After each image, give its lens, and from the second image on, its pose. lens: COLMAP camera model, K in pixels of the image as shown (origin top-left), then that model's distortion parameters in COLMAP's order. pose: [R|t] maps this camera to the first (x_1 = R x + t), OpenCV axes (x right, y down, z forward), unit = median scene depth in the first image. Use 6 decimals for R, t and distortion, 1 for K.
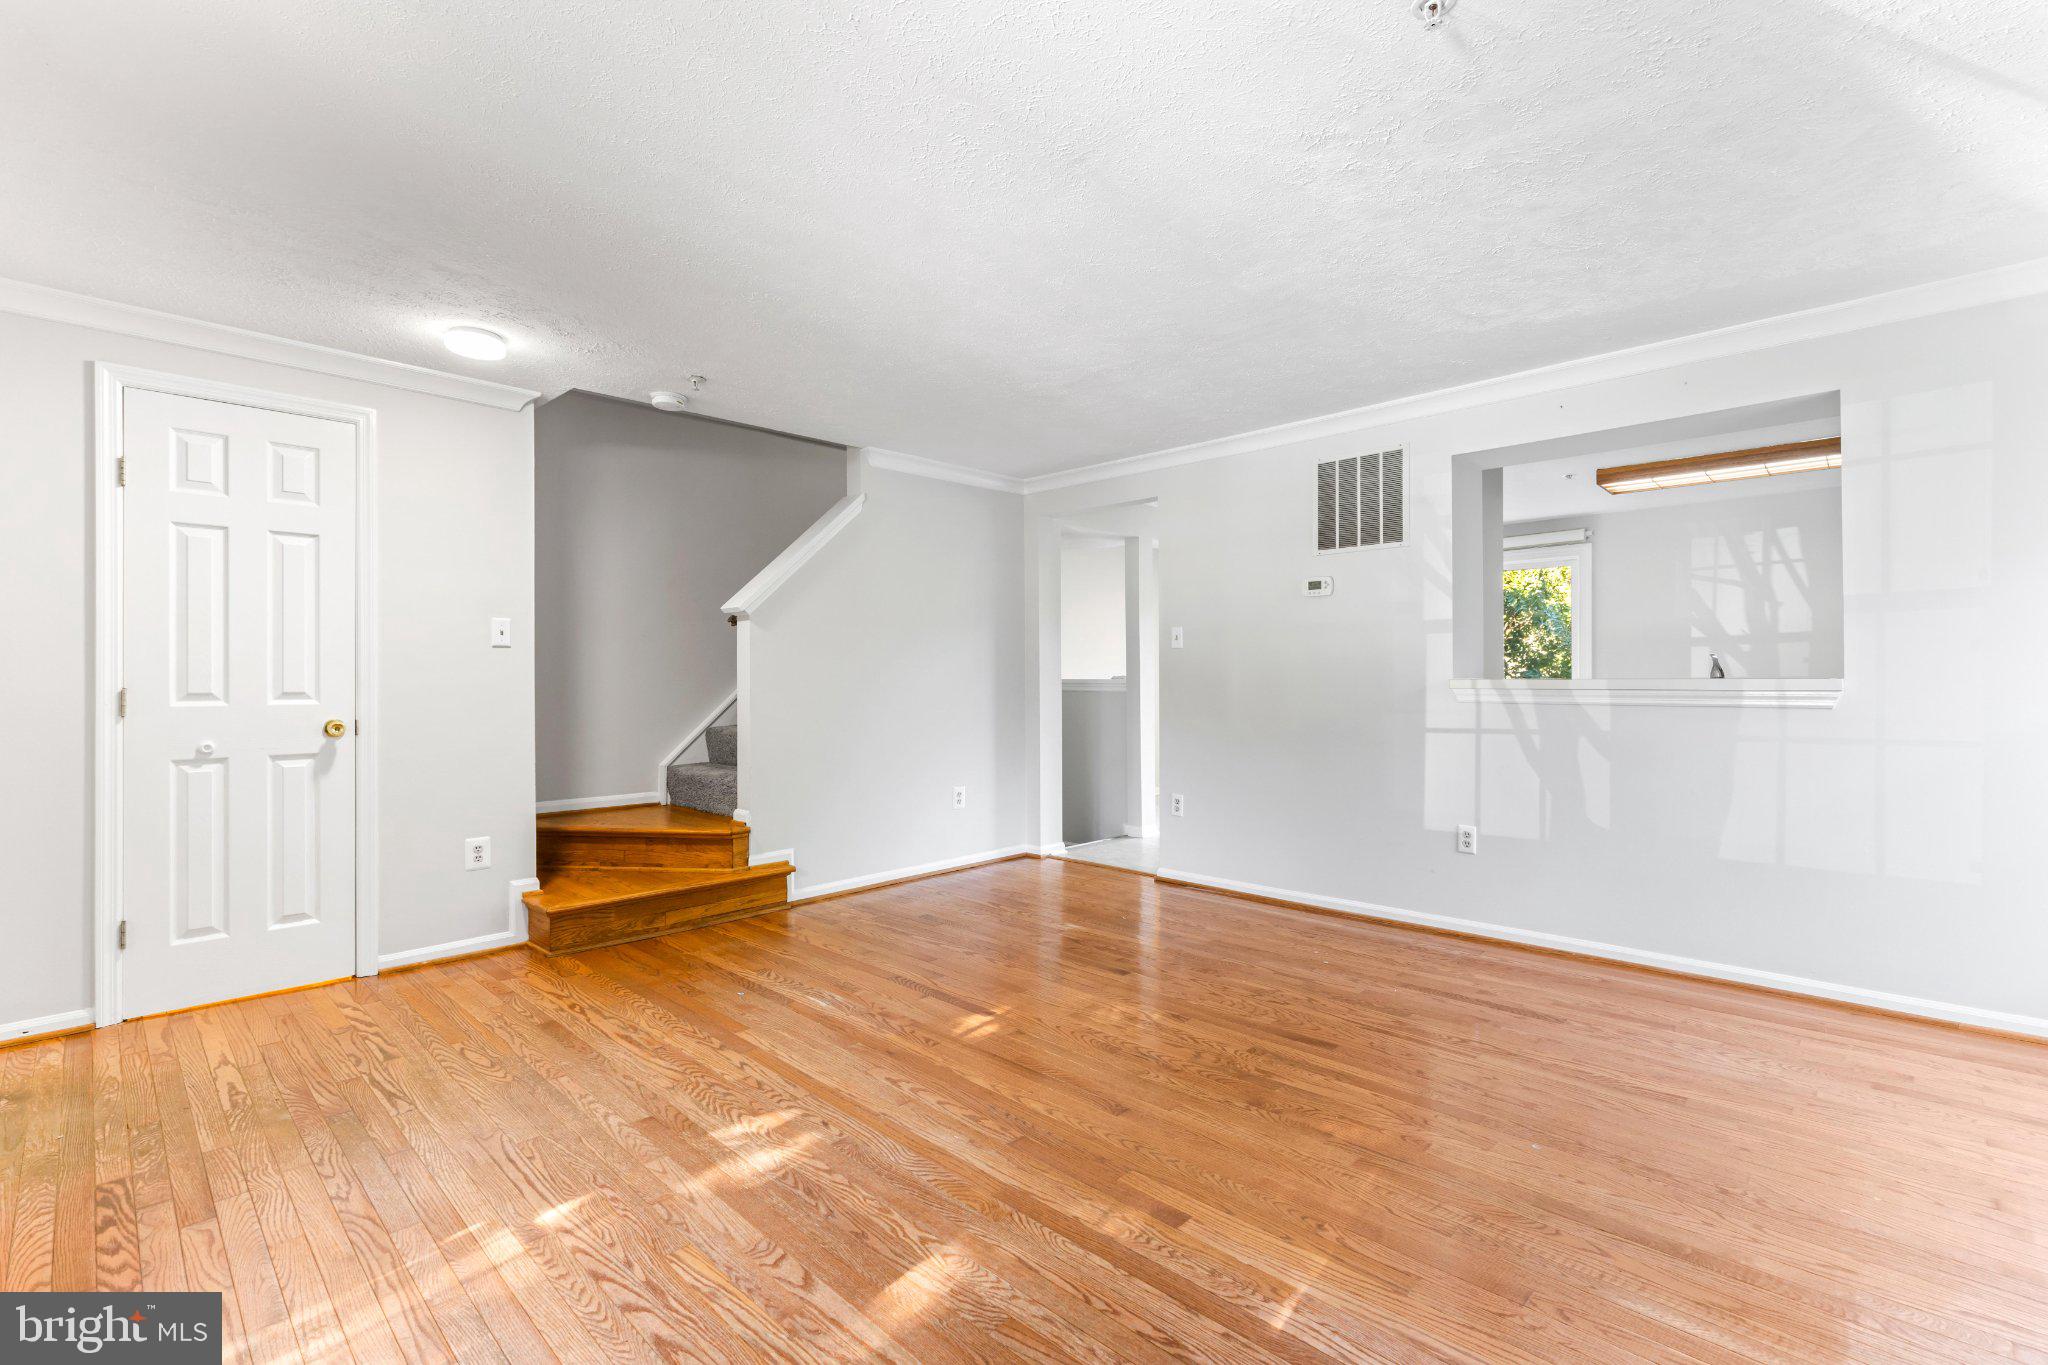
lens RADIAL K [[918.6, 0, 1028.1], [0, 918.6, 676.4], [0, 0, 1]] dist [0.011033, -0.007317]
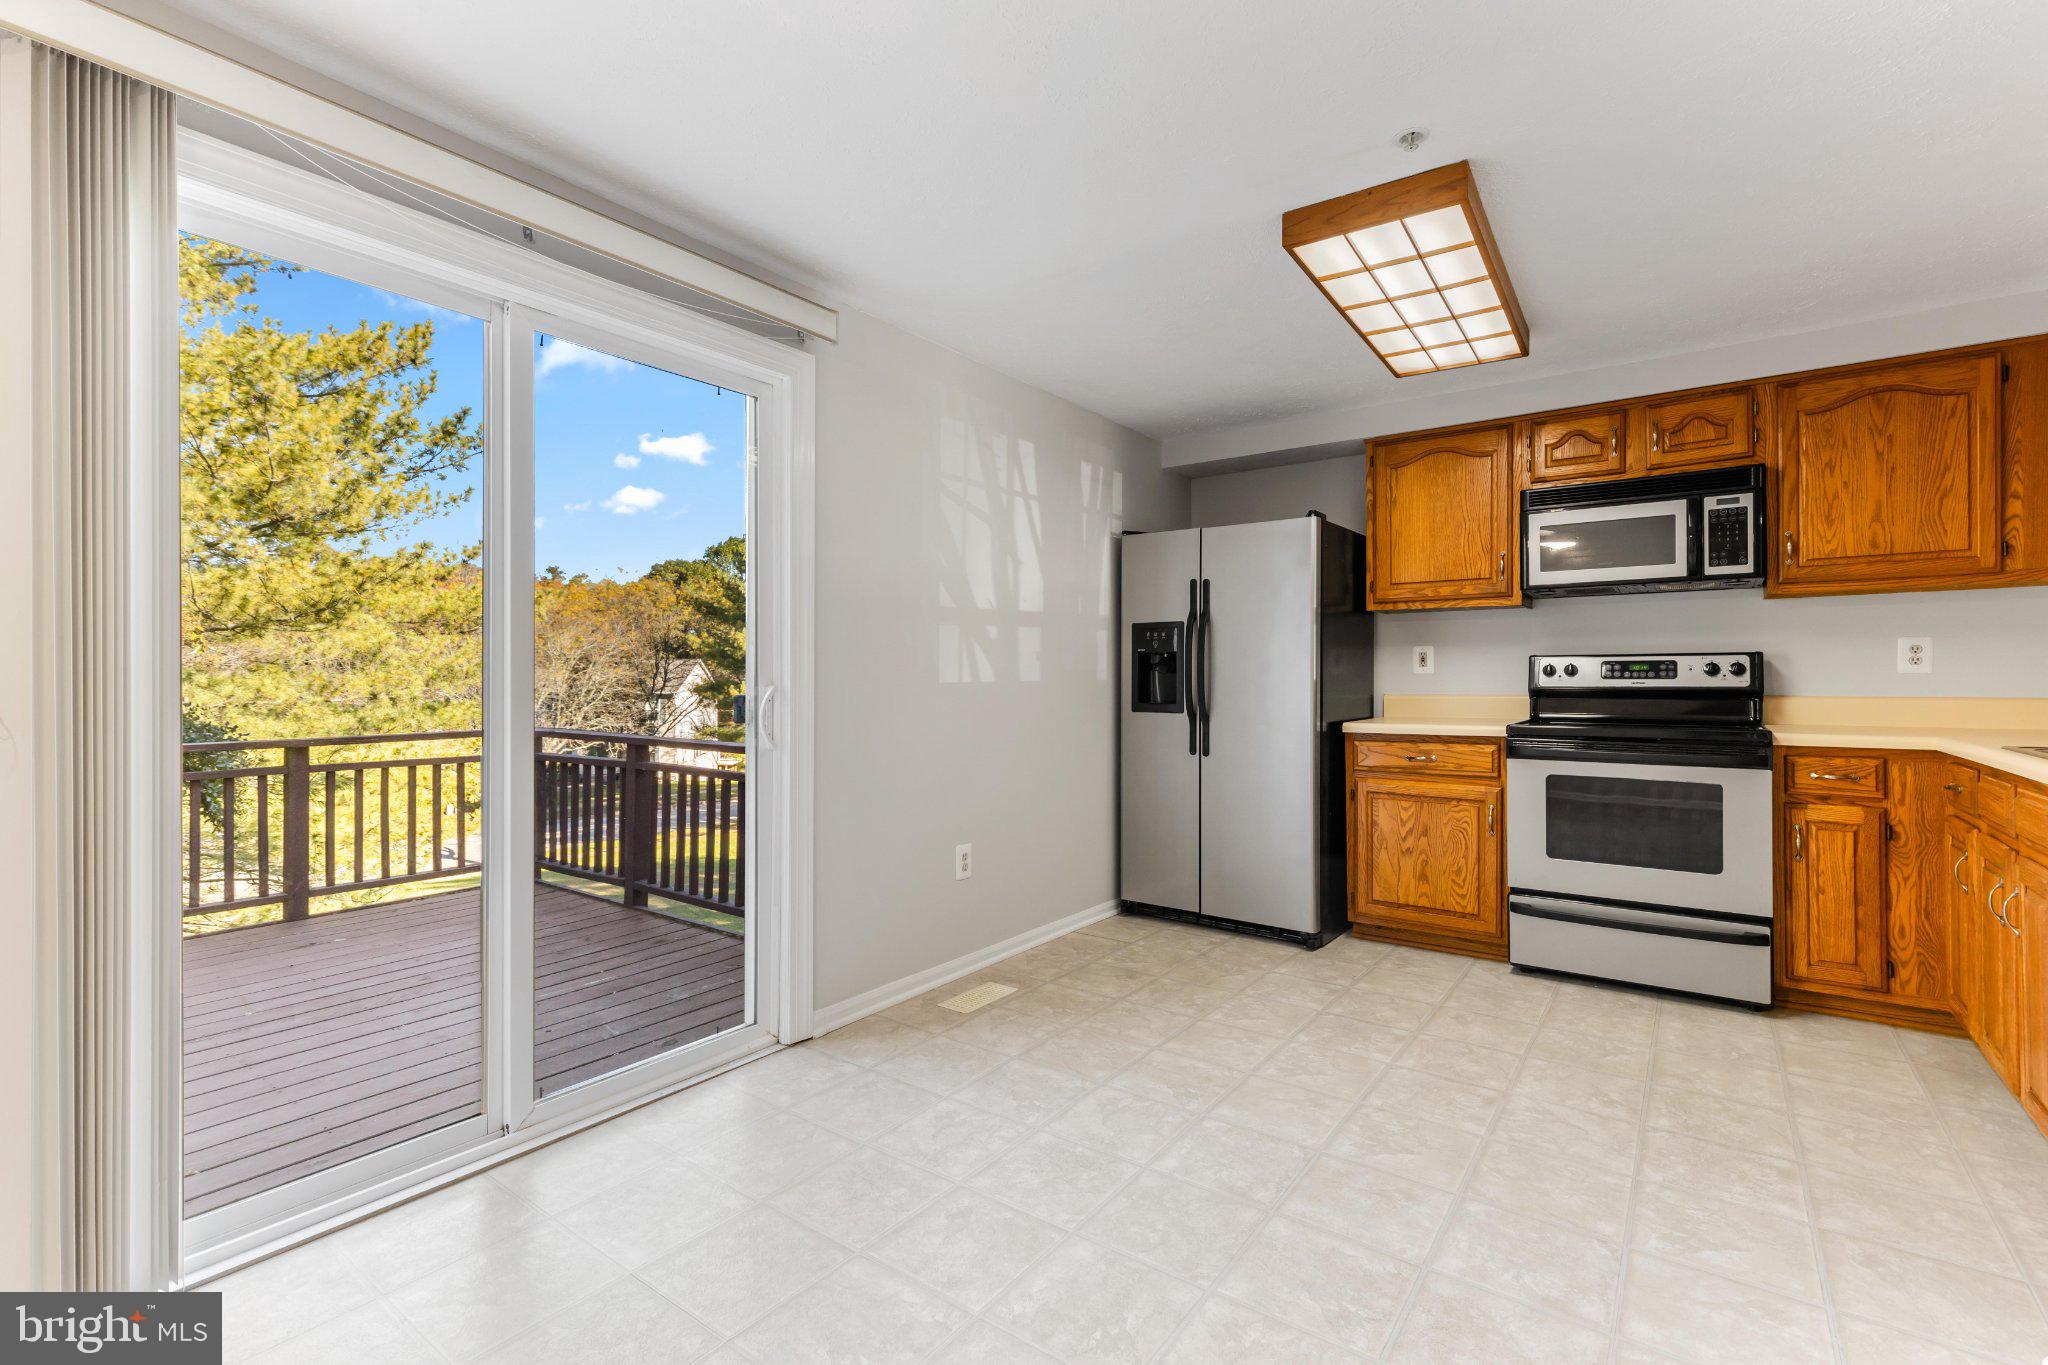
lens RADIAL K [[916.3, 0, 1018.0], [0, 916.3, 675.8], [0, 0, 1]] dist [0.001134, -0.000240]
pose [[-0.128436, 0.007837, 0.991687, 0.373600], [0.000646, 0.999969, -0.007819, 0.001543], [-0.991718, -0.000364, -0.128437, 1.868750]]
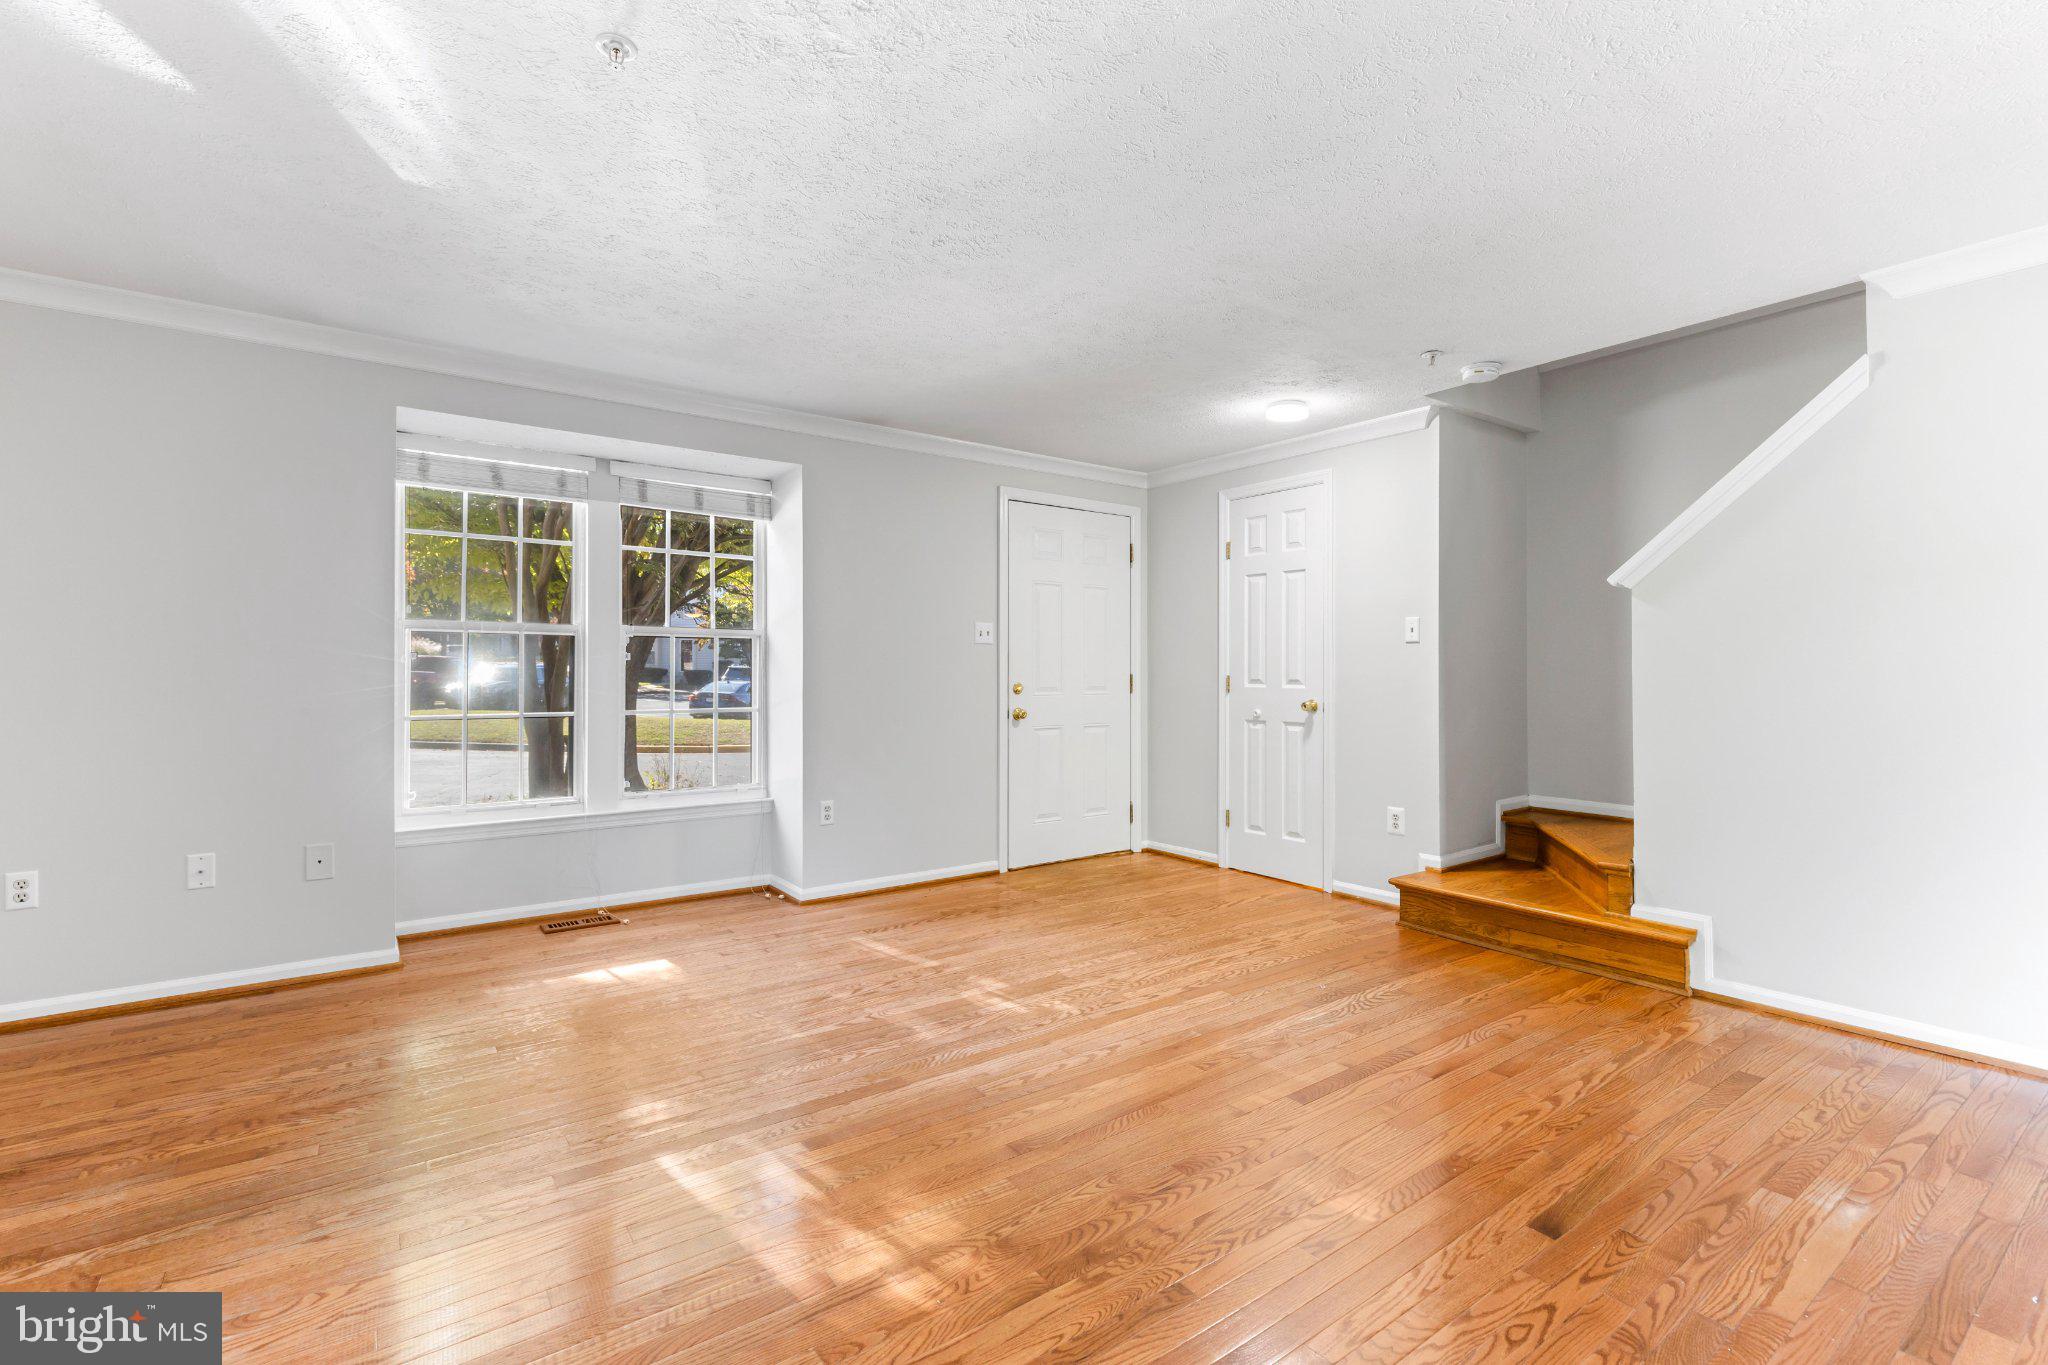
lens RADIAL K [[916.3, 0, 1018.0], [0, 916.3, 675.8], [0, 0, 1]] dist [0.001134, -0.000240]
pose [[-0.172671, 0.008701, -0.984941, 0.664668], [0.000696, 0.999962, 0.008712, -0.001731], [0.984979, 0.000819, -0.172670, 0.778499]]
